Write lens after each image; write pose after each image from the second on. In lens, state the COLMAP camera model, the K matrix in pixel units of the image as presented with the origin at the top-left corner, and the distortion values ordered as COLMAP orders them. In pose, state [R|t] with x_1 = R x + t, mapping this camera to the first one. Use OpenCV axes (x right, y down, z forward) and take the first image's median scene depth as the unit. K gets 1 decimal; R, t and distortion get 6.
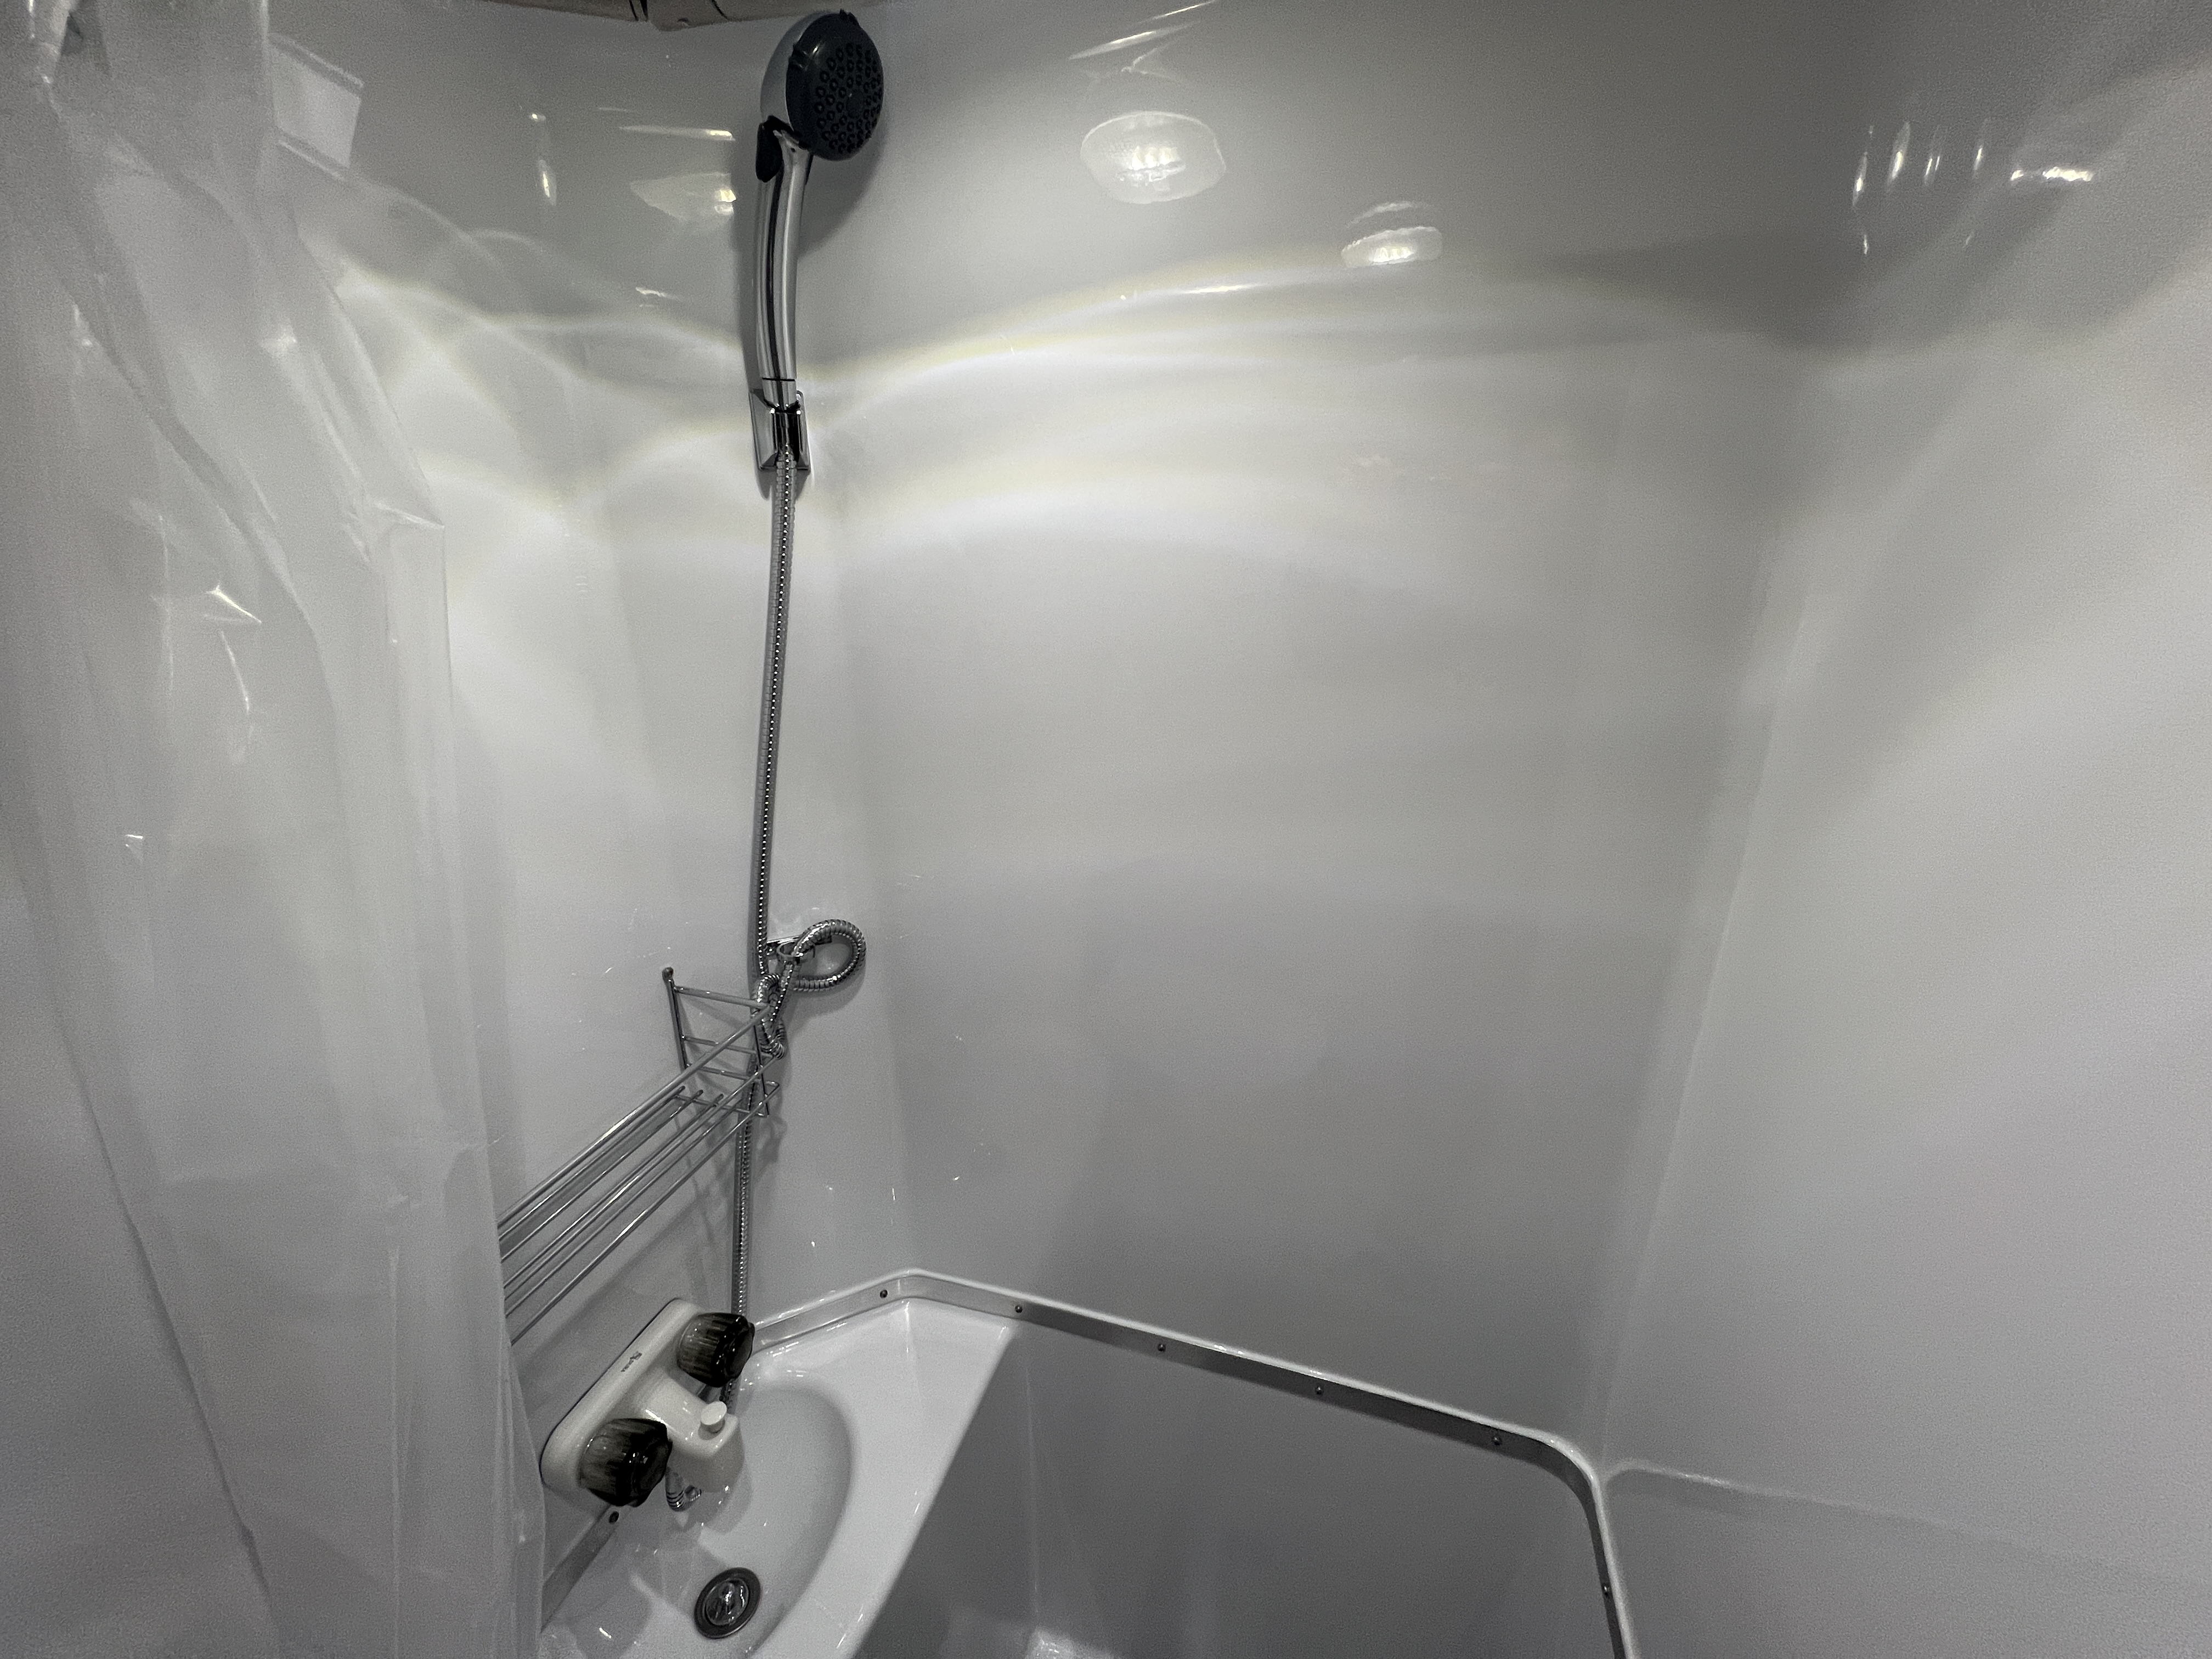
lens RADIAL K [[889.6, 0, 1114.1], [0, 889.6, 826.7], [0, 0, 1]] dist [-0.003089, 0.000065]
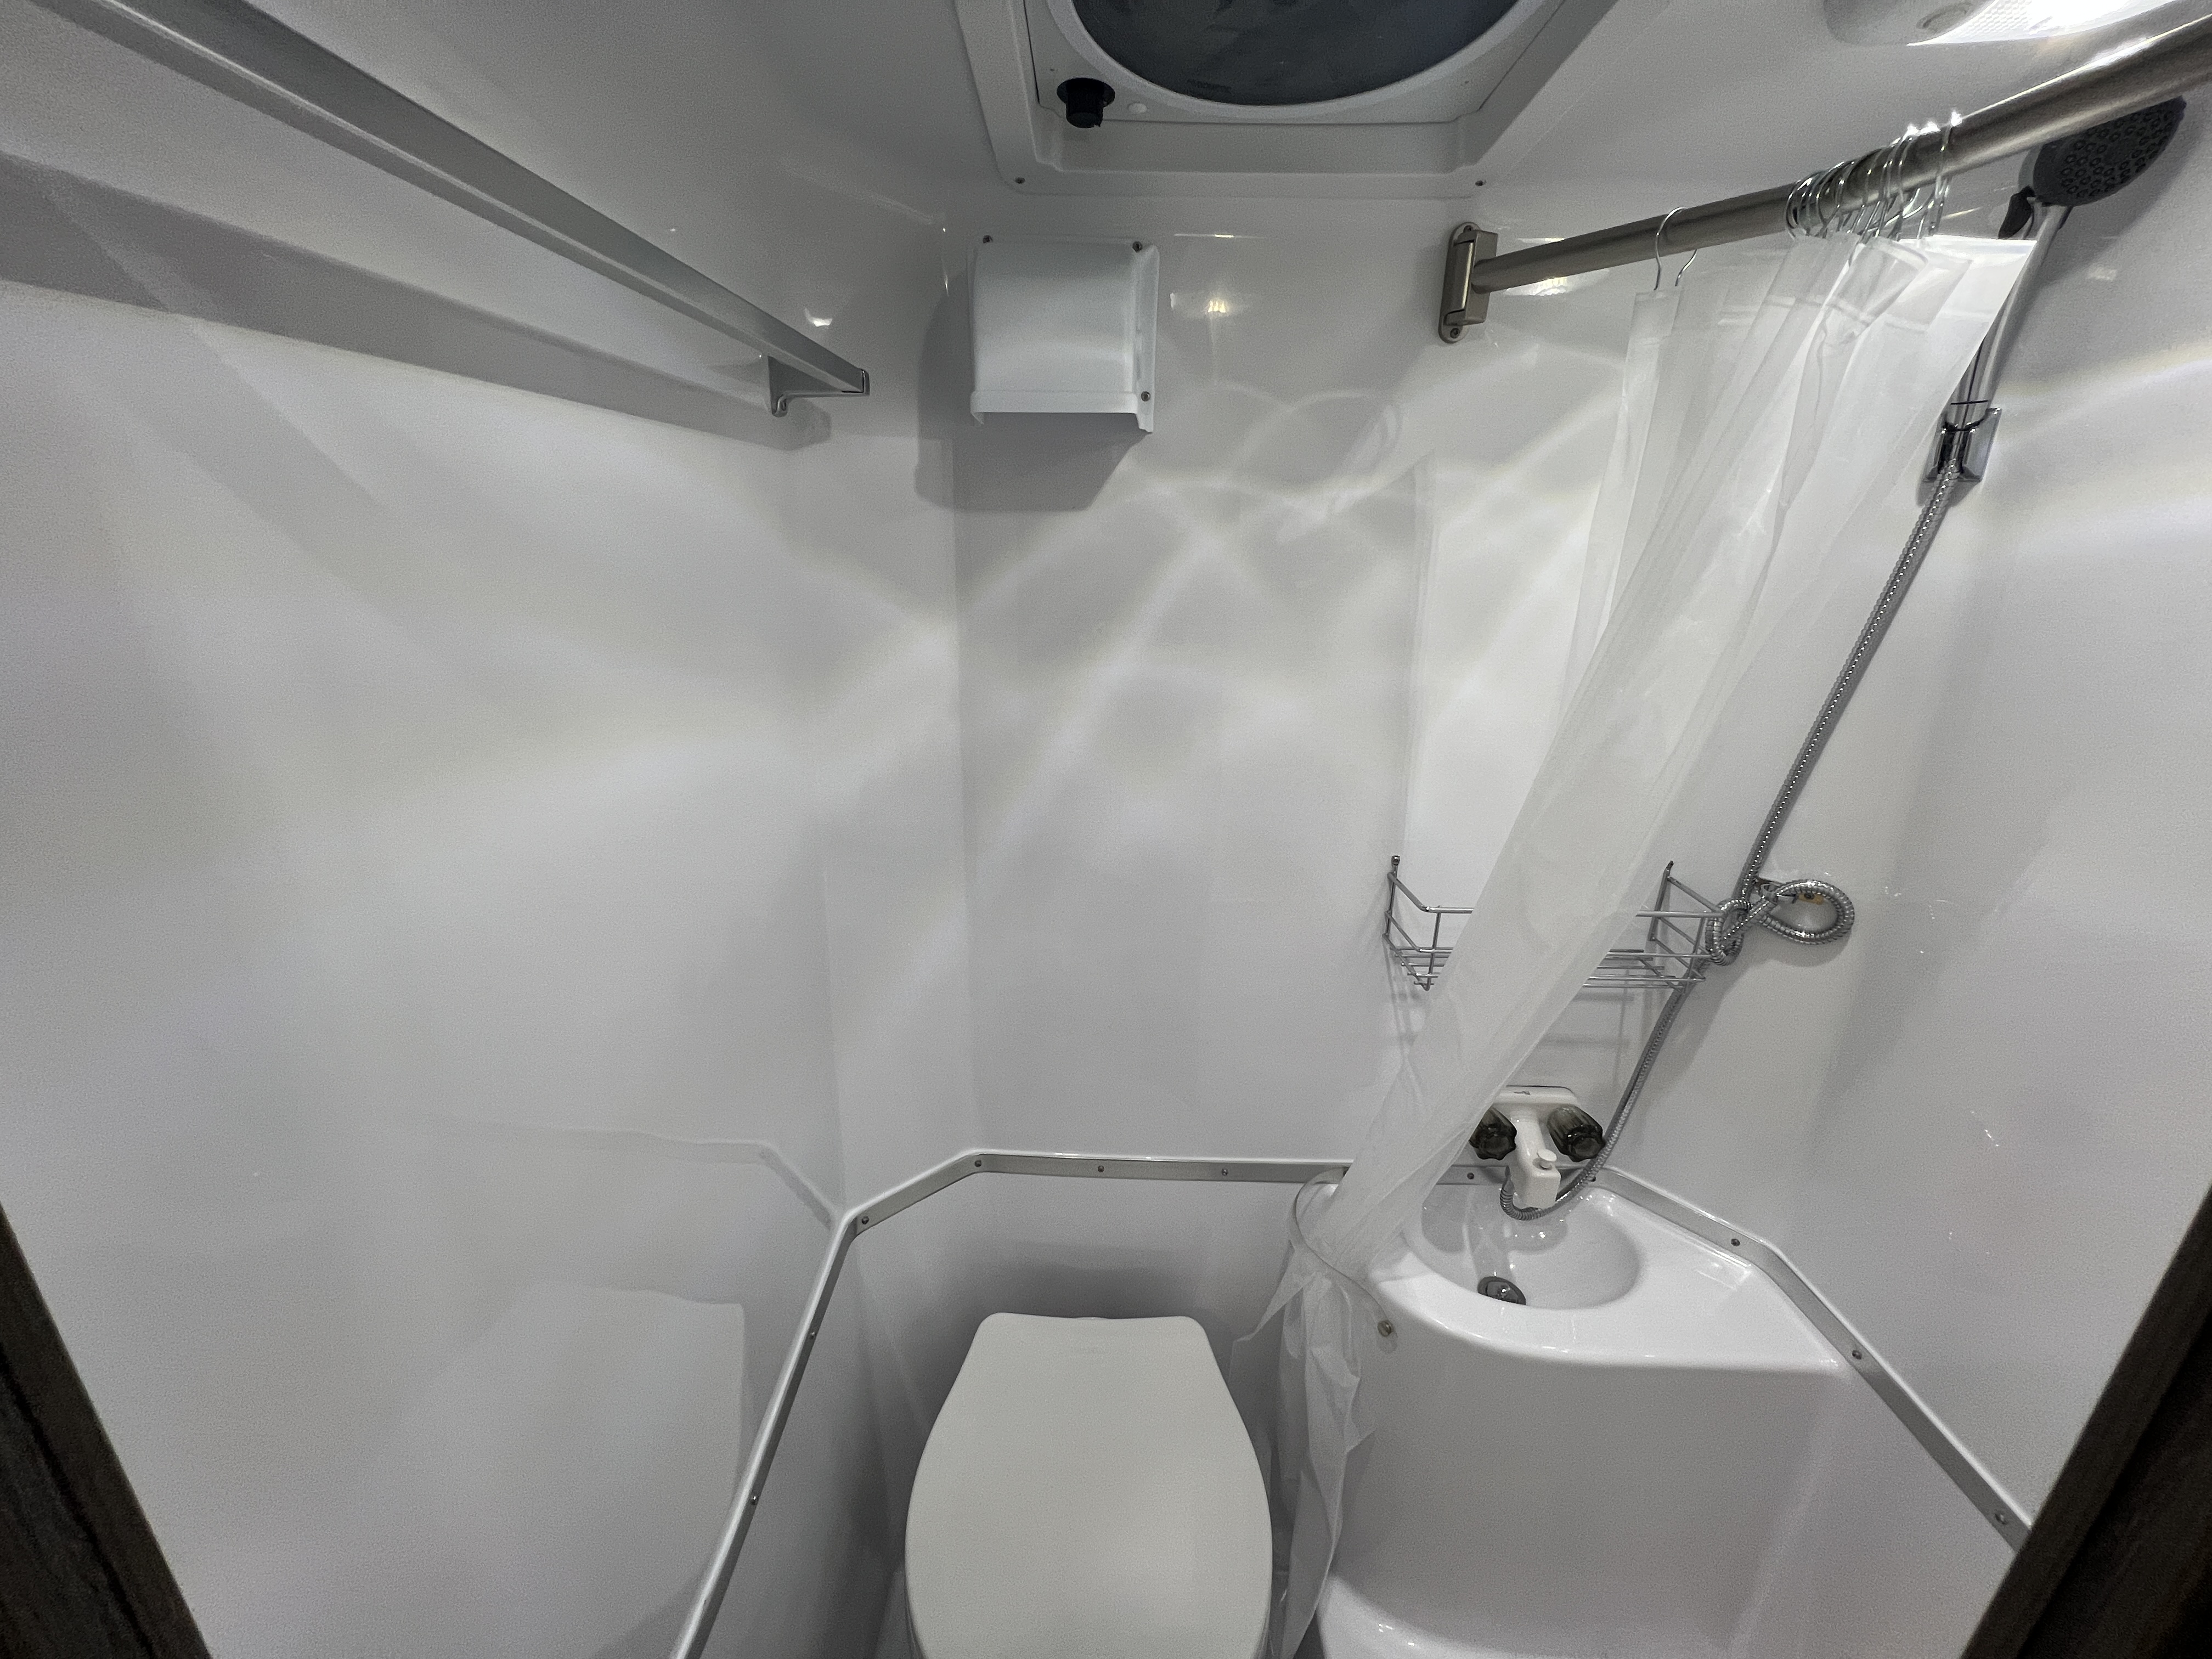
lens RADIAL K [[889.6, 0, 1110.5], [0, 889.6, 831.3], [0, 0, 1]] dist [-0.003089, 0.000065]
pose [[0.279082, 0.327391, -0.902734, 0.433771], [-0.320637, 0.917902, 0.233766, 0.076019], [0.905155, 0.224210, 0.361144, -0.240166]]
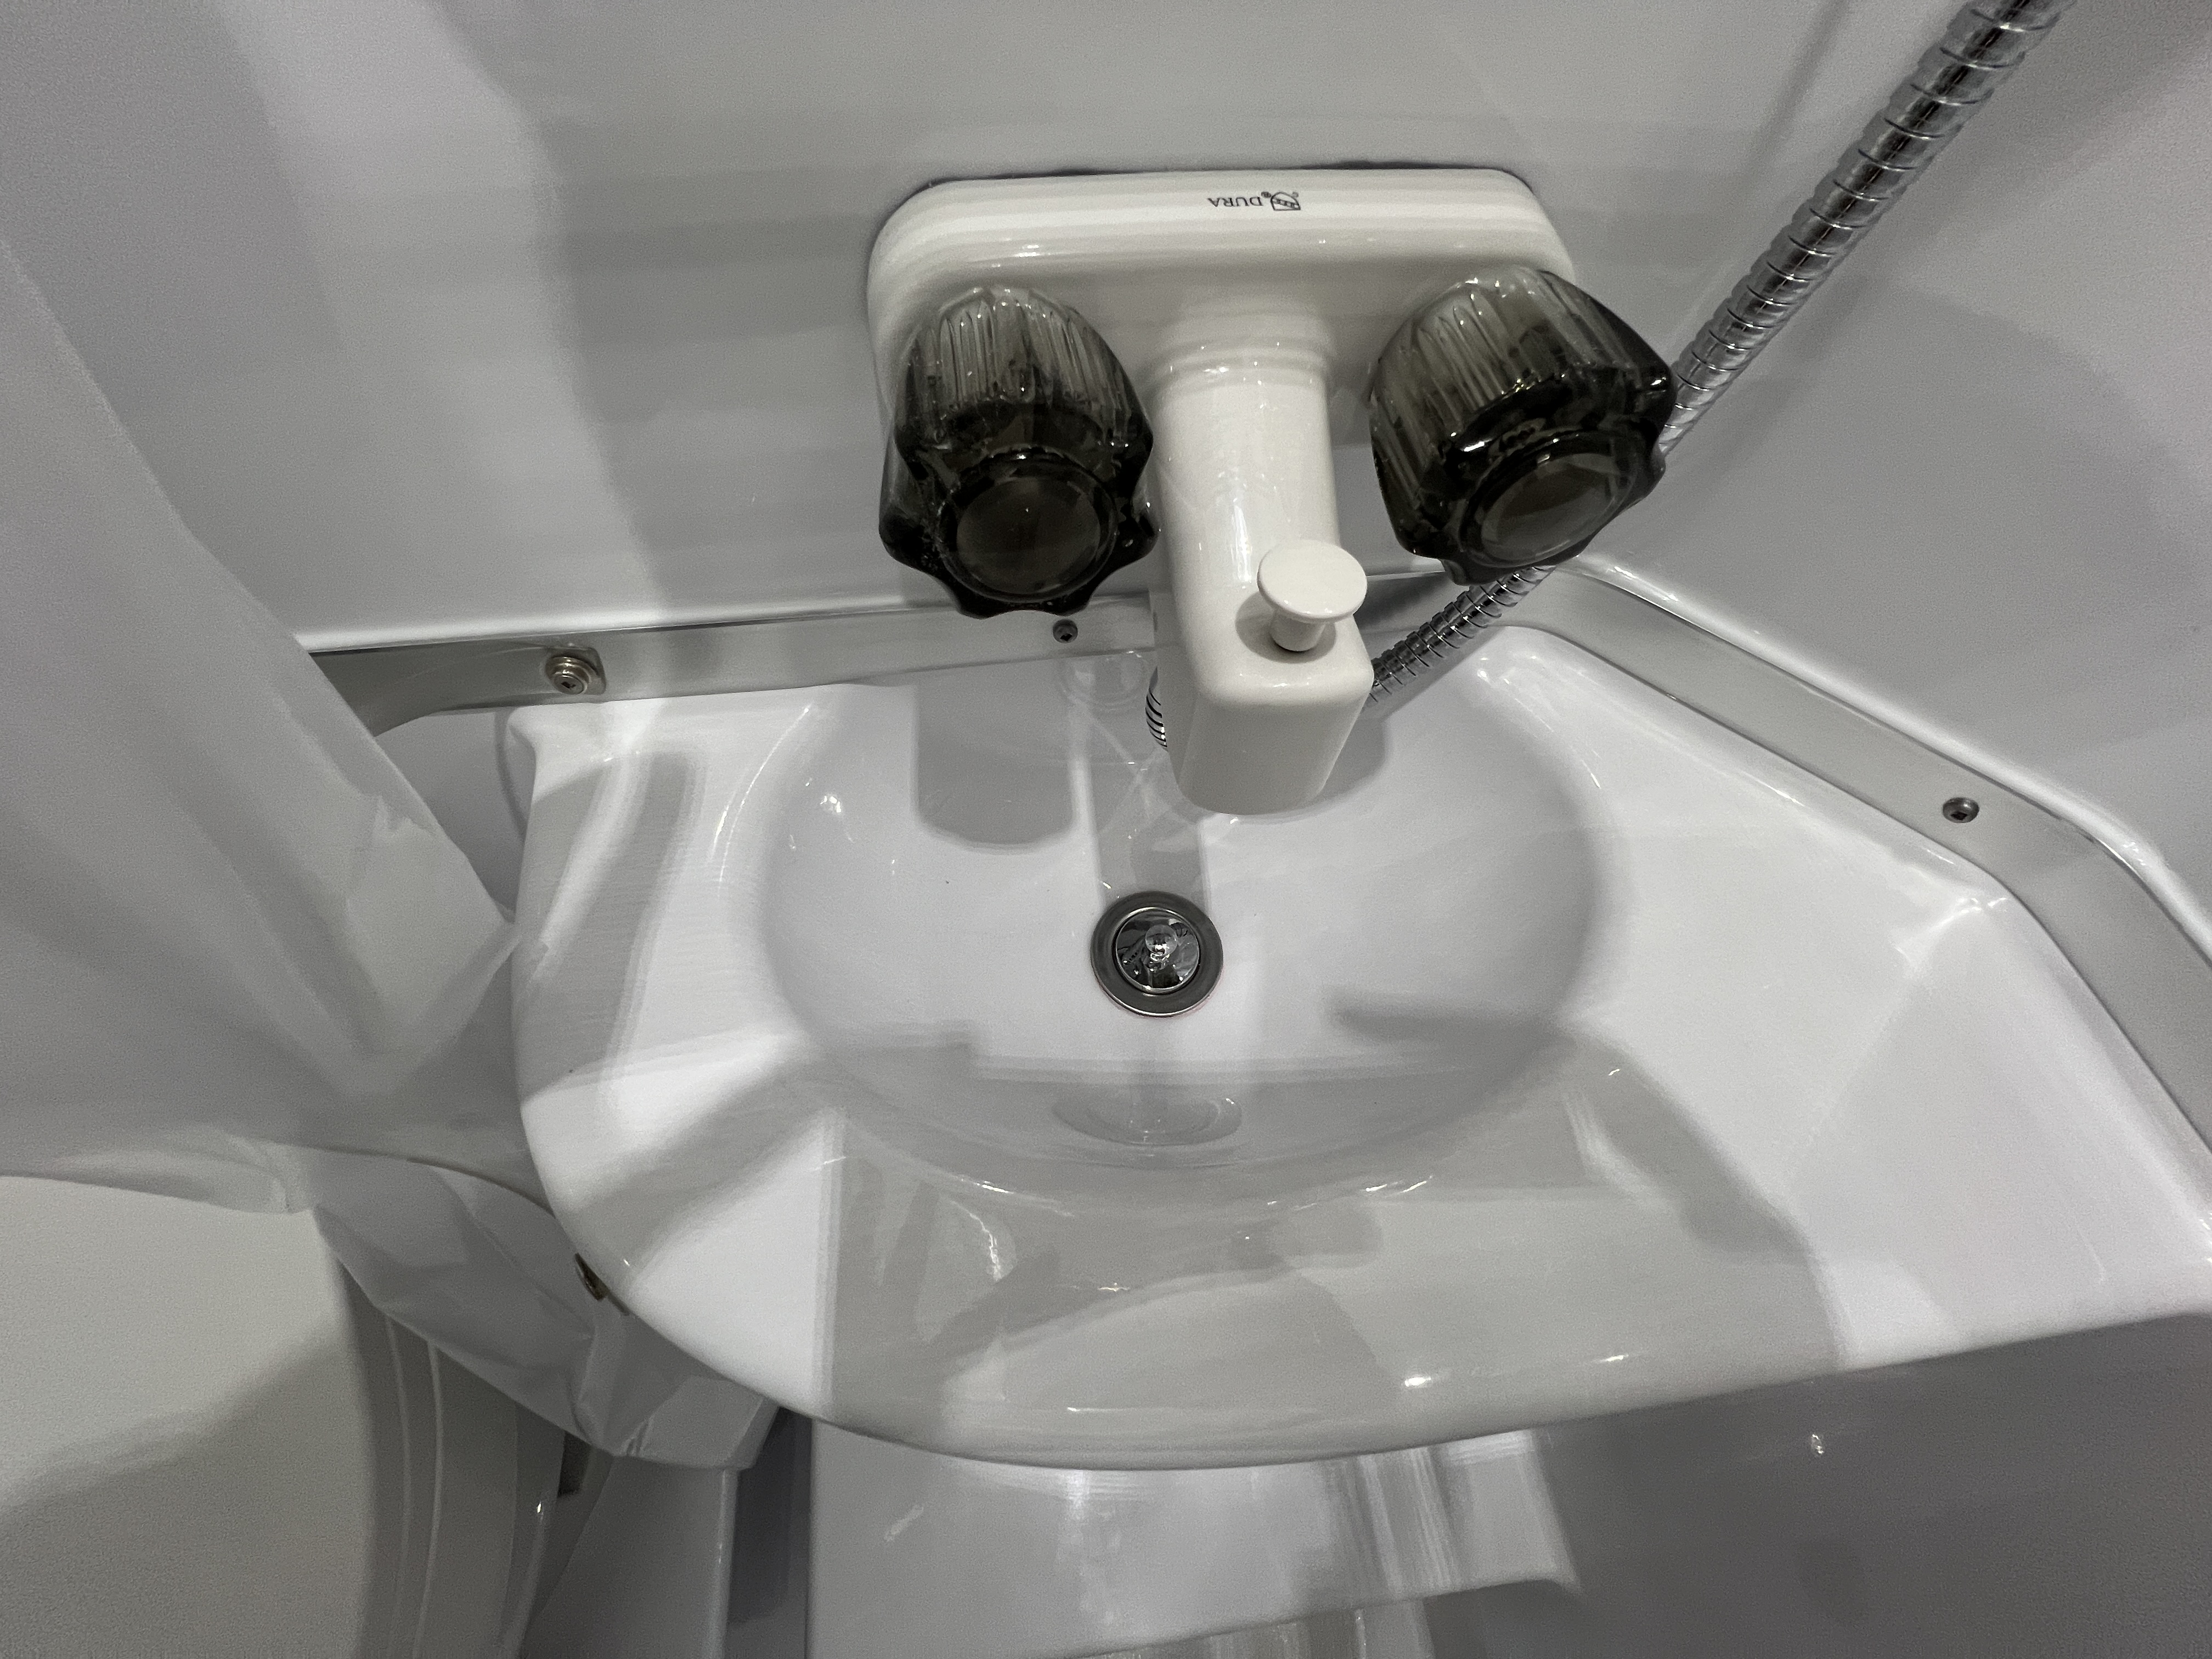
lens RADIAL K [[889.2, 0, 1095.8], [0, 889.2, 822.9], [0, 0, 1]] dist [-0.002559, -0.000519]
pose [[0.399132, 0.798117, -0.451335, -0.305254], [-0.319055, 0.582376, 0.747692, 0.513742], [0.859592, -0.154427, 0.487088, 0.784031]]
